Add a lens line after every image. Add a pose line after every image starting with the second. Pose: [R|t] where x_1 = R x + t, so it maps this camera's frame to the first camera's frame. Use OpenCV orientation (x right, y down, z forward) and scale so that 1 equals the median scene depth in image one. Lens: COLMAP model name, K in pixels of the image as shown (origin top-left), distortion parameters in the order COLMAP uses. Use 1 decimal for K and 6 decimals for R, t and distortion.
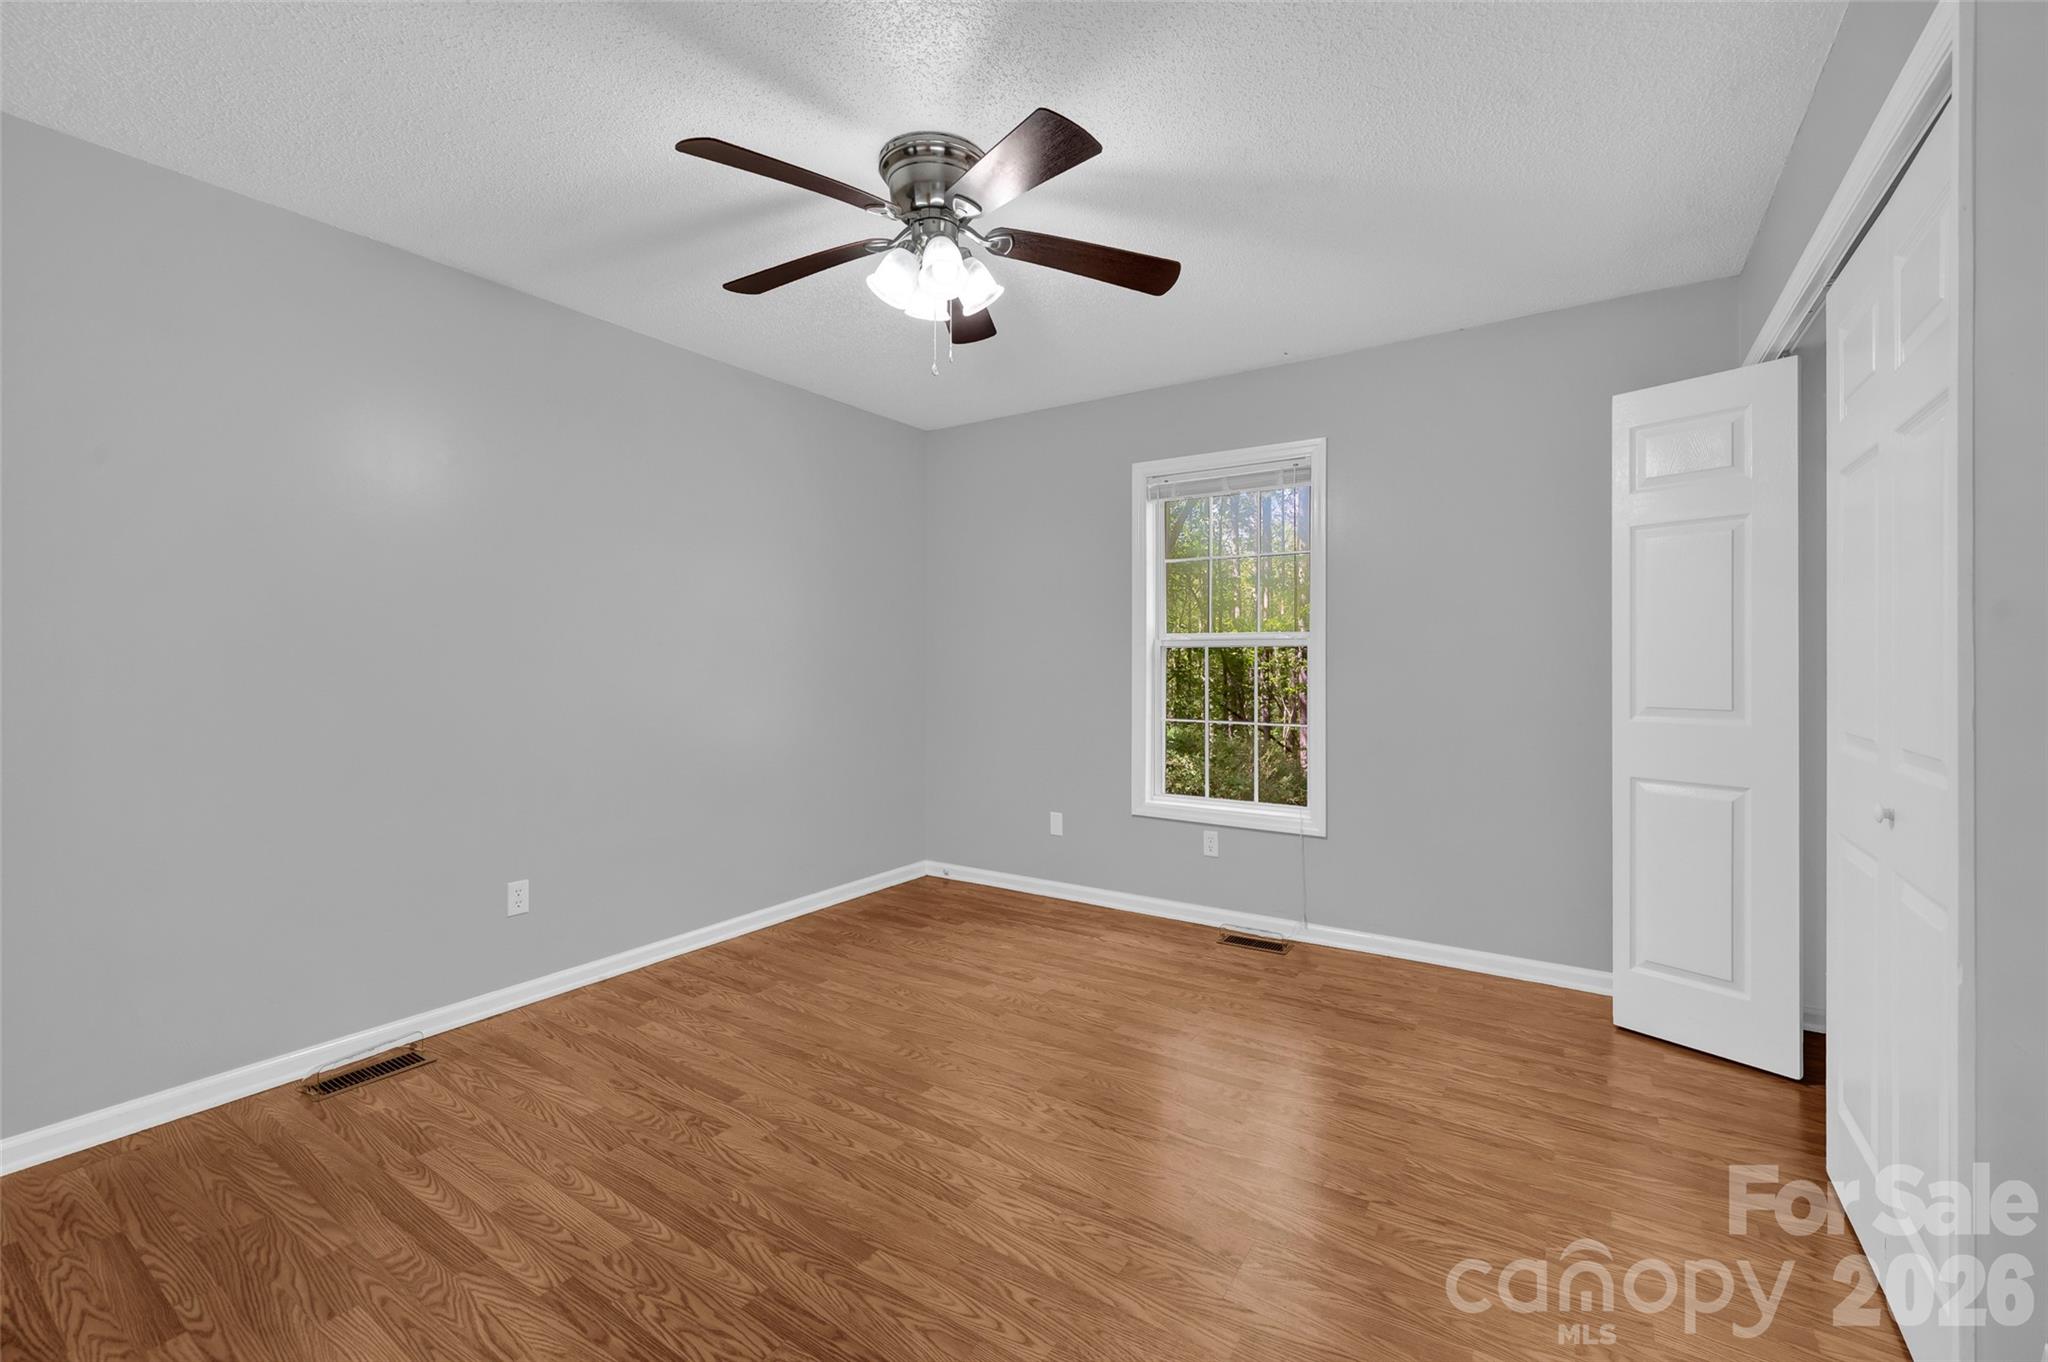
lens RADIAL K [[874.7, 0, 1011.2], [0, 874.7, 651.1], [0, 0, 1]] dist [-0.001609, -0.000324]
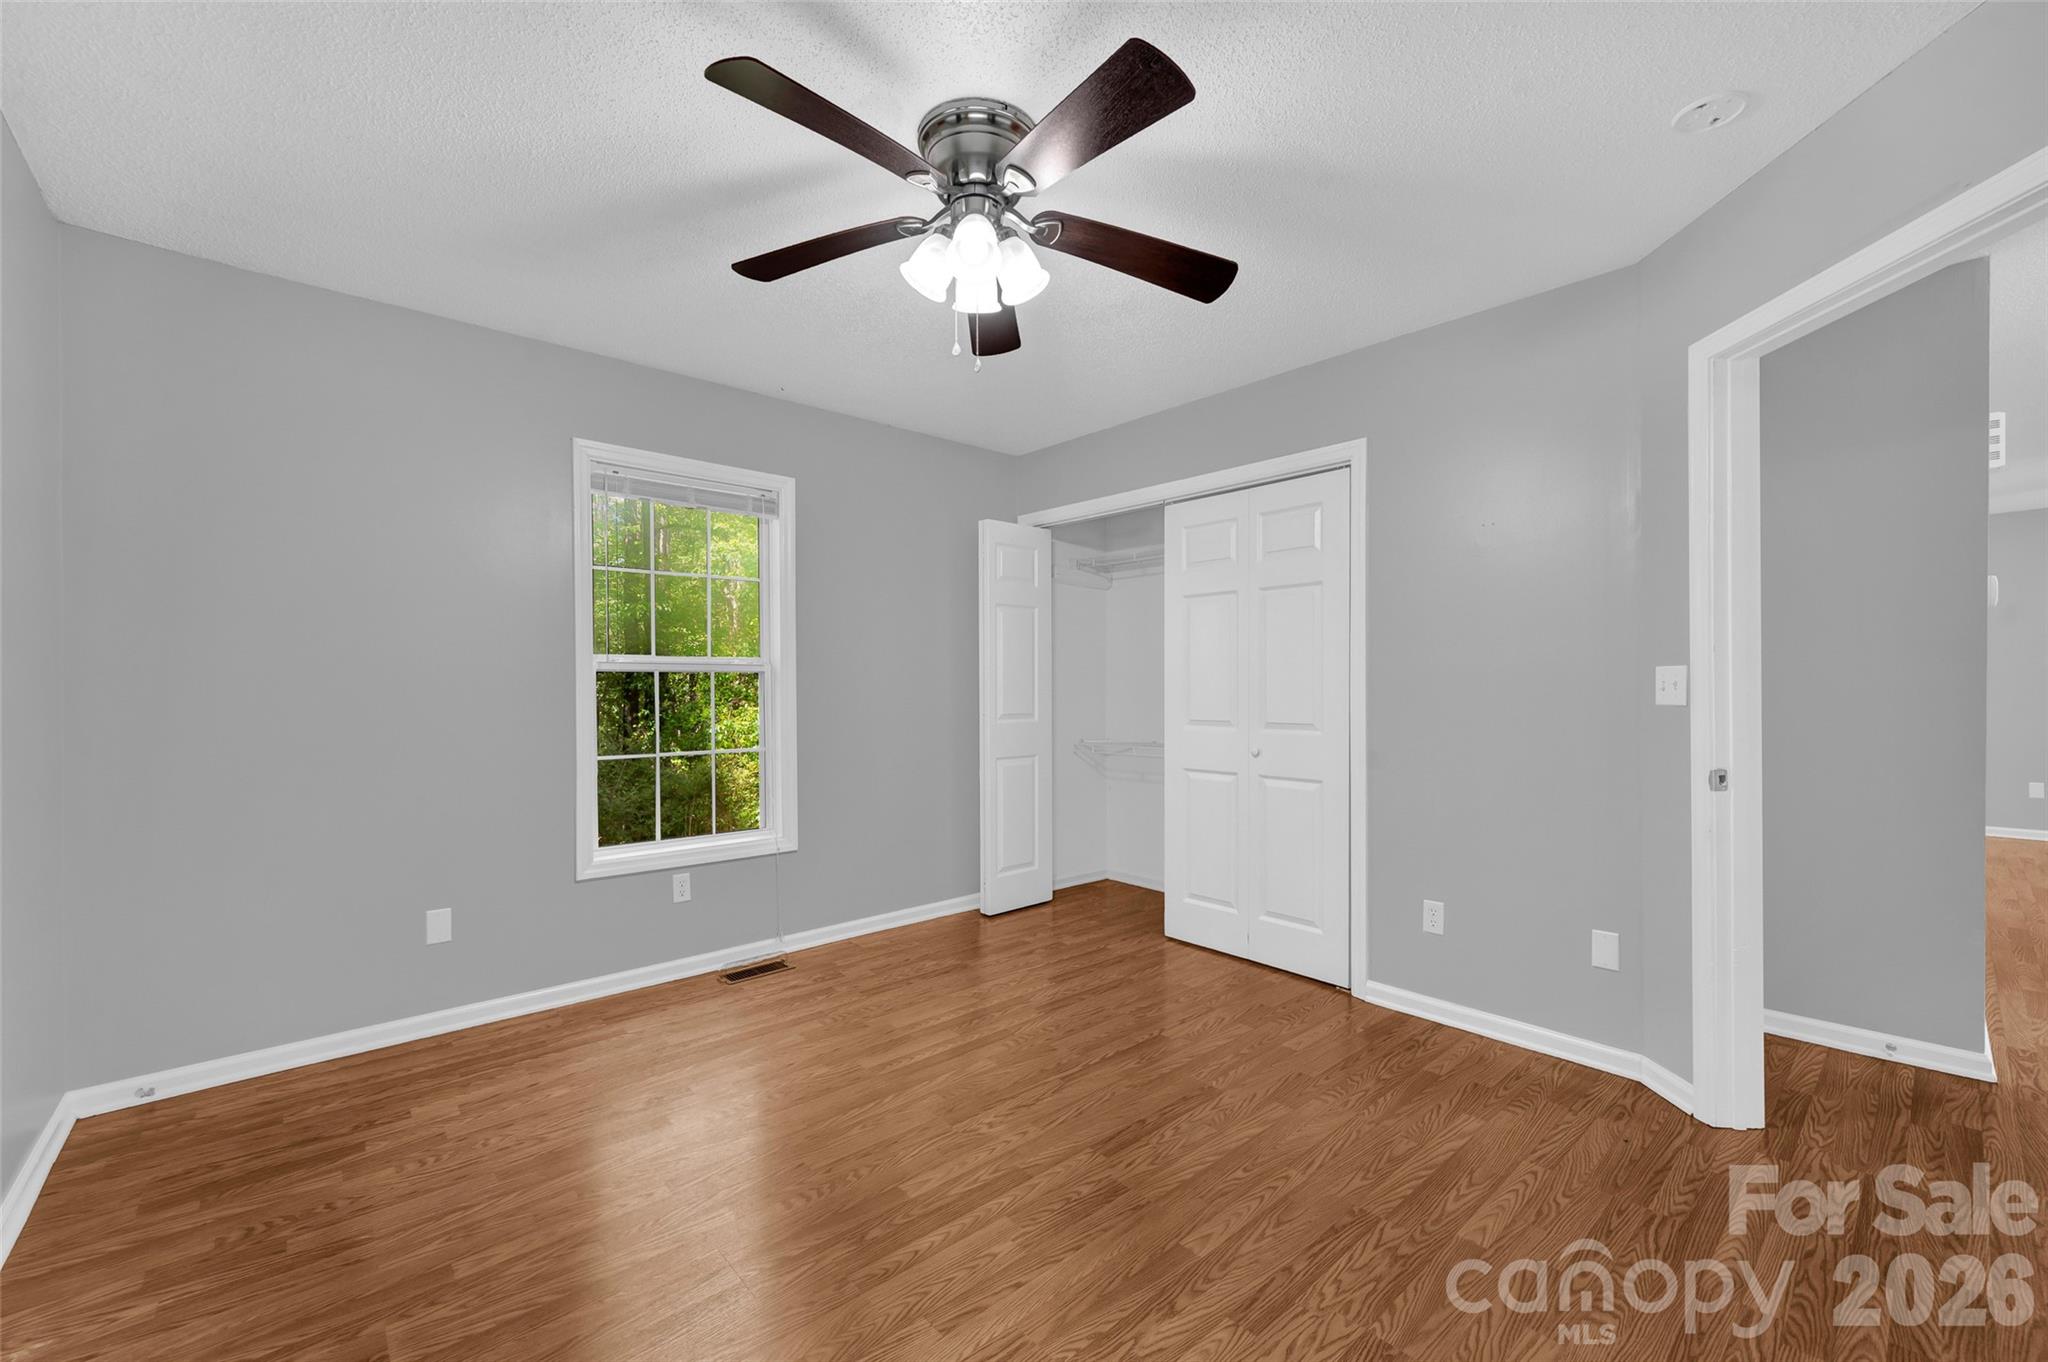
lens RADIAL K [[867.0, 0, 1035.0], [0, 867.0, 681.7], [0, 0, 1]] dist [-0.002065, 0.000072]
pose [[0.205073, 0.005842, 0.978729, -0.617324], [-0.007736, 0.999961, -0.004348, 0.007508], [-0.978716, -0.006680, 0.205110, 0.488422]]
